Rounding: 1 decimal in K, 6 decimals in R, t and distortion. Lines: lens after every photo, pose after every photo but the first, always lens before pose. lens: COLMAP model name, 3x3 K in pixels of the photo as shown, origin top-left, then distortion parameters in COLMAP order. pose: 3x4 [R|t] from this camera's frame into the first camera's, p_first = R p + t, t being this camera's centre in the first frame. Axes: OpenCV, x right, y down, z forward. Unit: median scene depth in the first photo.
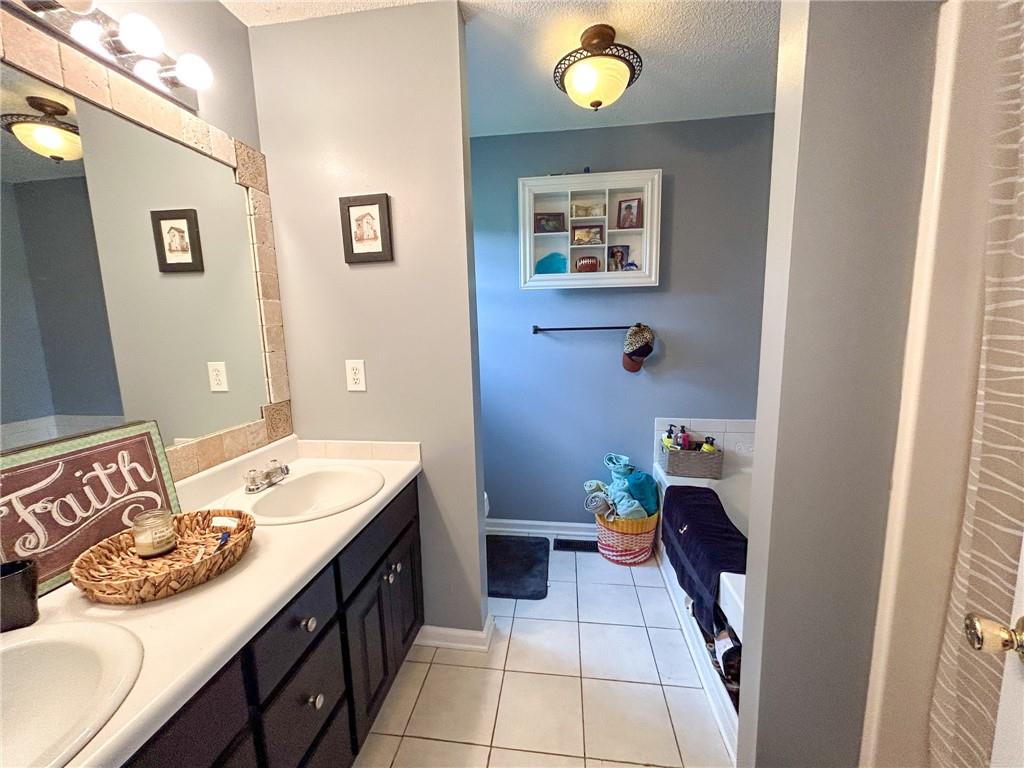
lens RADIAL K [[412.8, 0, 512.0], [0, 412.8, 384.0], [0, 0, 1]] dist [-0.001406, -0.000170]
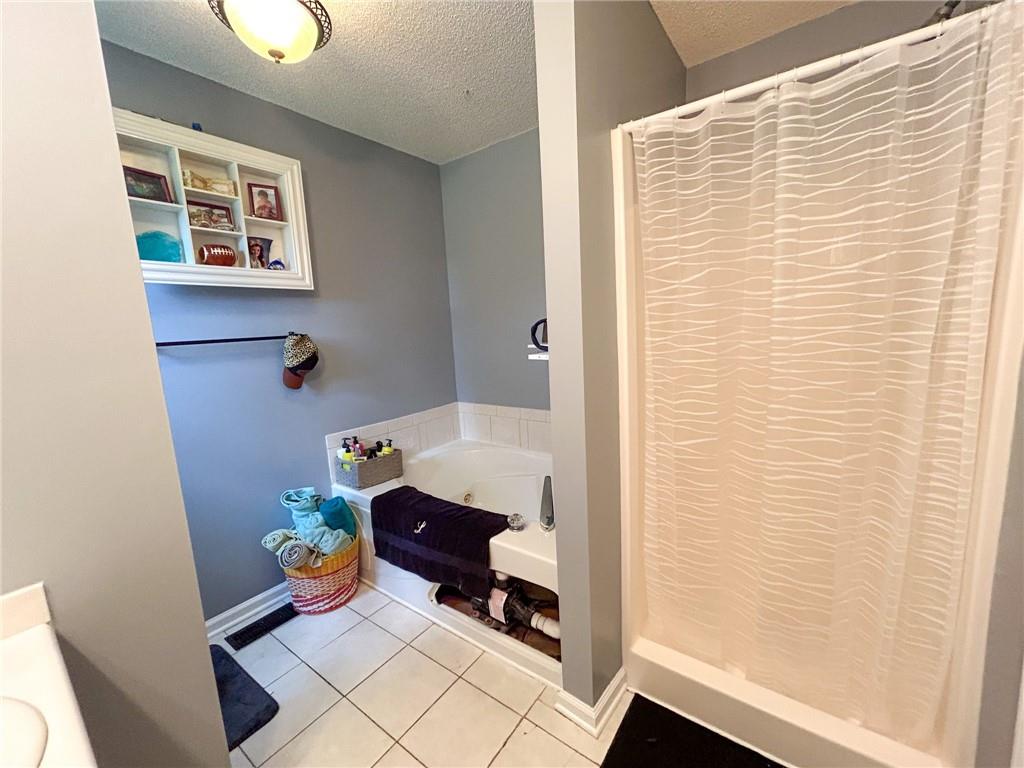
lens RADIAL K [[412.8, 0, 512.0], [0, 412.8, 384.0], [0, 0, 1]] dist [-0.001406, -0.000170]
pose [[0.479857, -0.129028, 0.867807, -0.244679], [0.164330, 0.984839, 0.055562, -0.013693], [-0.861819, 0.115945, 0.493786, 0.199466]]
